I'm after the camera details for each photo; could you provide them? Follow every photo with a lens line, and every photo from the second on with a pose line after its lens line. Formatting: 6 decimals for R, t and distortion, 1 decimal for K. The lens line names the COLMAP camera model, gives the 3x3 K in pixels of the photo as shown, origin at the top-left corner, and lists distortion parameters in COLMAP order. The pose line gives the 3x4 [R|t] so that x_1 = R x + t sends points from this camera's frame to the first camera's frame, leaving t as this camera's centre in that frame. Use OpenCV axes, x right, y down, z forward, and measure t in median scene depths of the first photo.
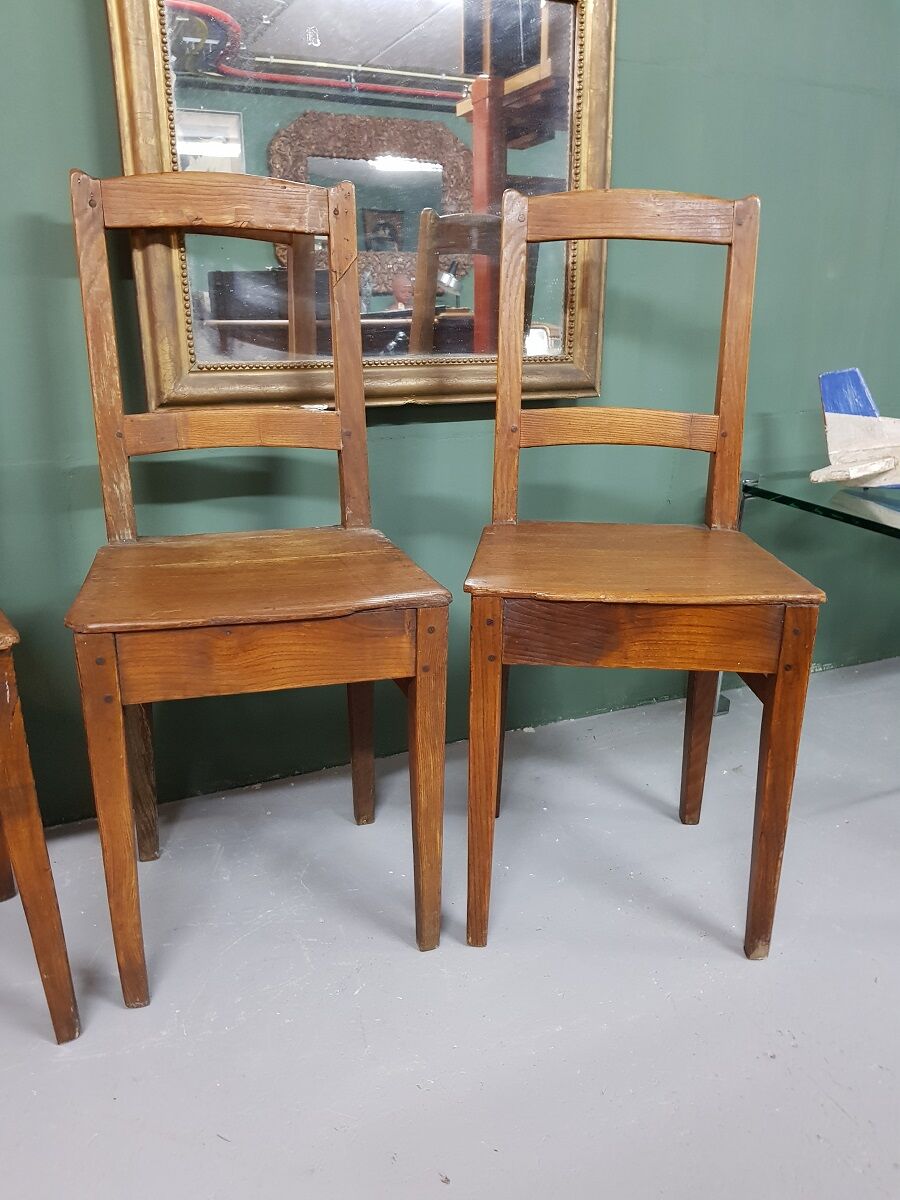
lens RADIAL K [[896.0, 0, 443.1], [0, 896.0, 604.9], [0, 0, 1]] dist [0.001210, -0.000331]
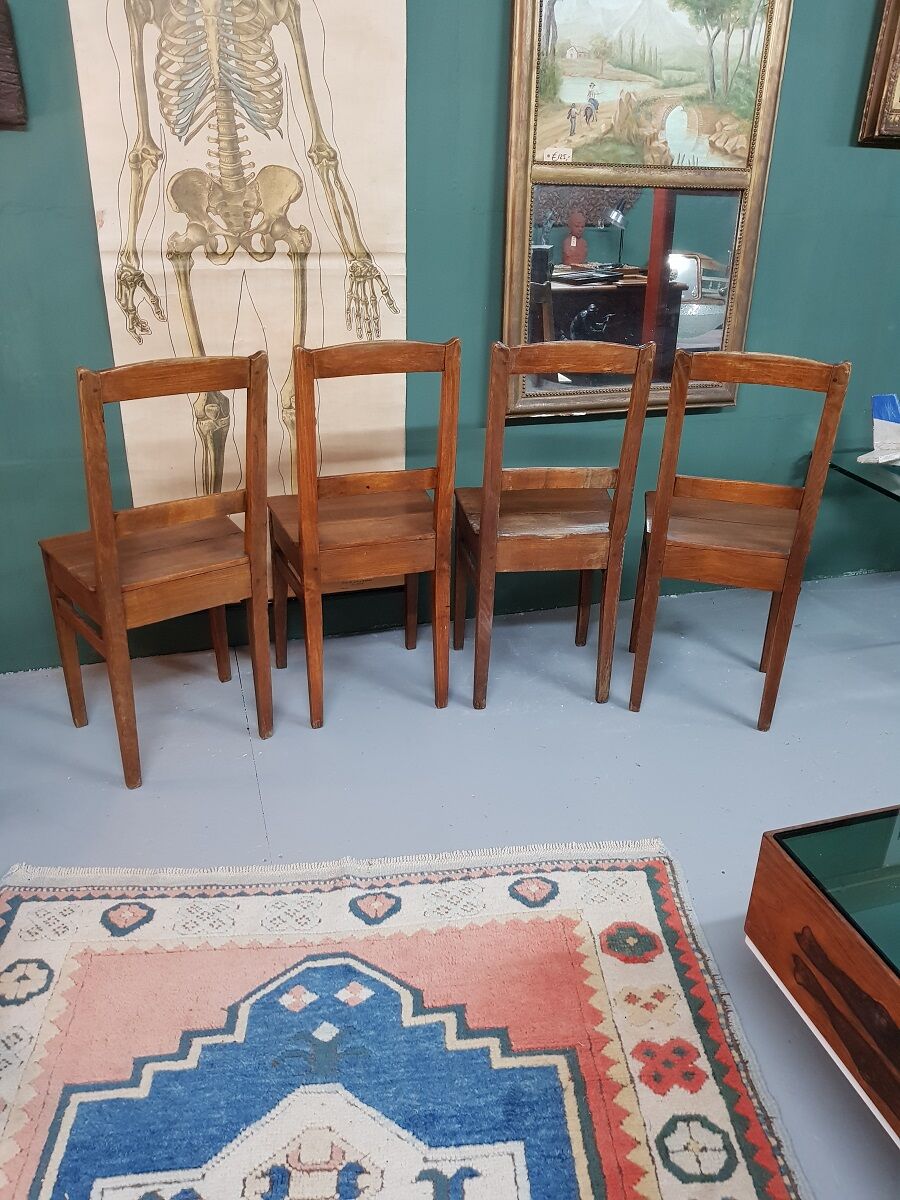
lens RADIAL K [[896.0, 0, 443.1], [0, 896.0, 604.9], [0, 0, 1]] dist [0.001210, -0.000331]
pose [[0.989671, 0.072663, -0.123575, -0.069429], [-0.056603, 0.990049, 0.128837, -0.020170], [0.131707, -0.120512, 0.983936, -0.400171]]
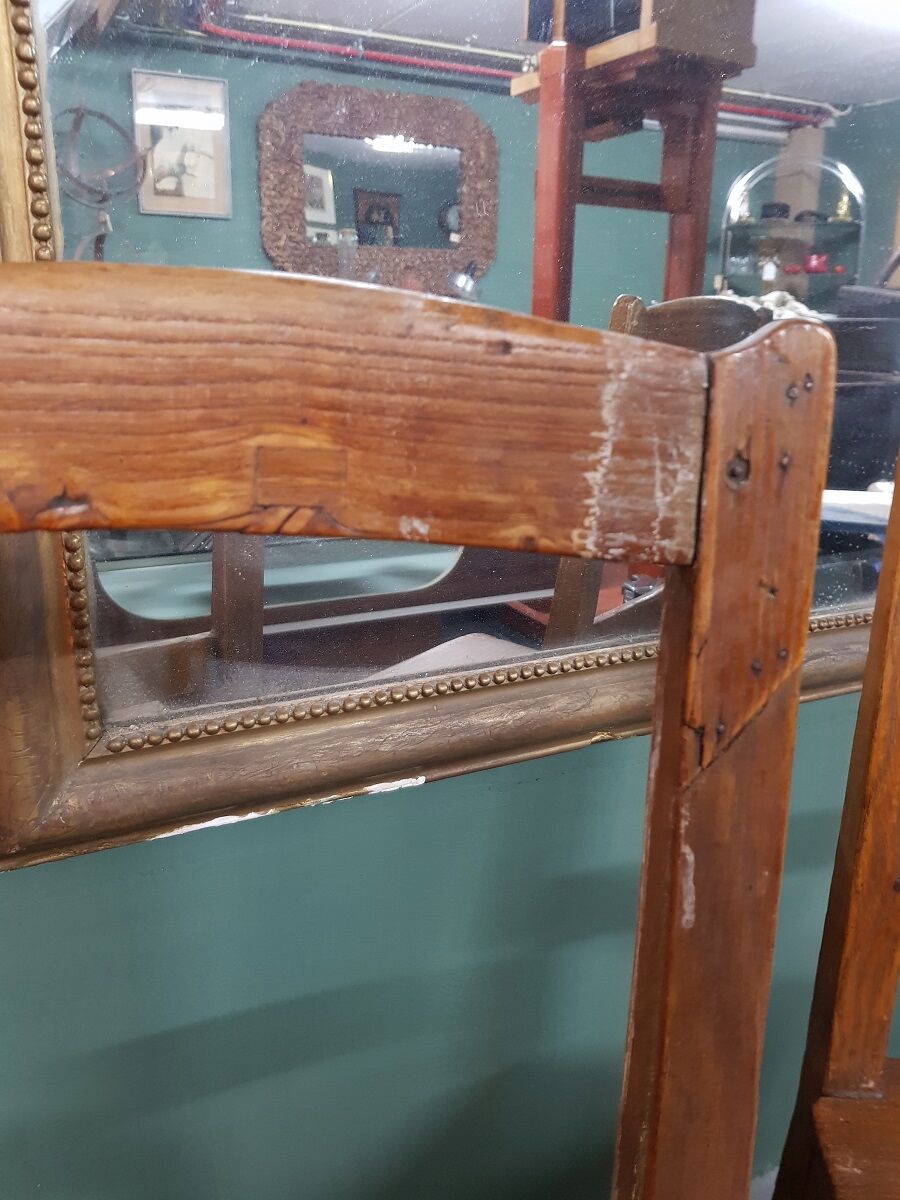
lens RADIAL K [[927.1, 0, 449.5], [0, 927.1, 565.0], [0, 0, 1]] dist [0.001925, -0.000133]
pose [[0.999250, 0.023043, 0.031121, -0.059276], [-0.022155, 0.999346, -0.028581, -0.134872], [-0.031759, 0.027870, 0.999107, 0.248031]]
